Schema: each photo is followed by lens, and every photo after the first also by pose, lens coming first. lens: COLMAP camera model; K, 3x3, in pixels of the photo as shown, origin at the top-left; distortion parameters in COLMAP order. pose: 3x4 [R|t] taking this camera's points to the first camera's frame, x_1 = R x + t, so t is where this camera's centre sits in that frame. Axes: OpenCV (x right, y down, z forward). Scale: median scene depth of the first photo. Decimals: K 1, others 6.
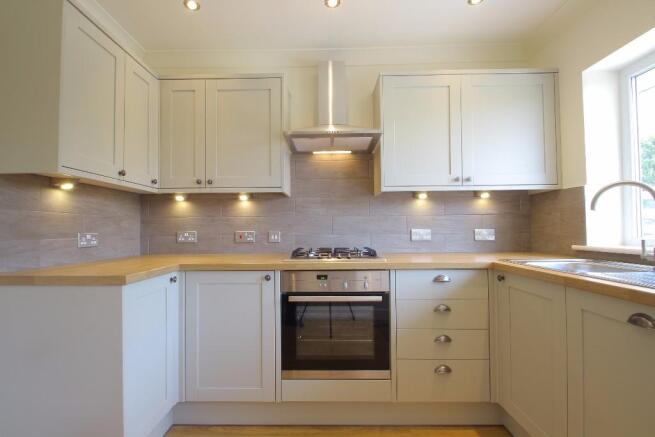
lens RADIAL K [[303.7, 0, 325.0], [0, 303.7, 223.0], [0, 0, 1]] dist [-0.005545, -0.001405]
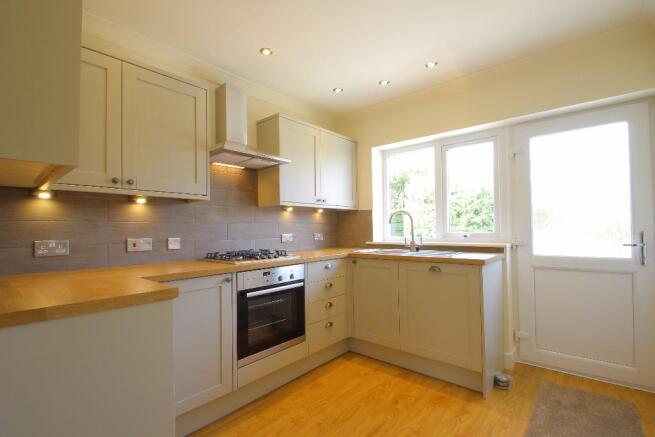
lens RADIAL K [[303.7, 0, 326.0], [0, 303.7, 221.1], [0, 0, 1]] dist [-0.005545, -0.001405]
pose [[0.638517, 0.019369, 0.769364, -0.695763], [-0.007310, 0.999791, -0.019103, -0.012667], [-0.769573, 0.006574, 0.638525, 0.018409]]
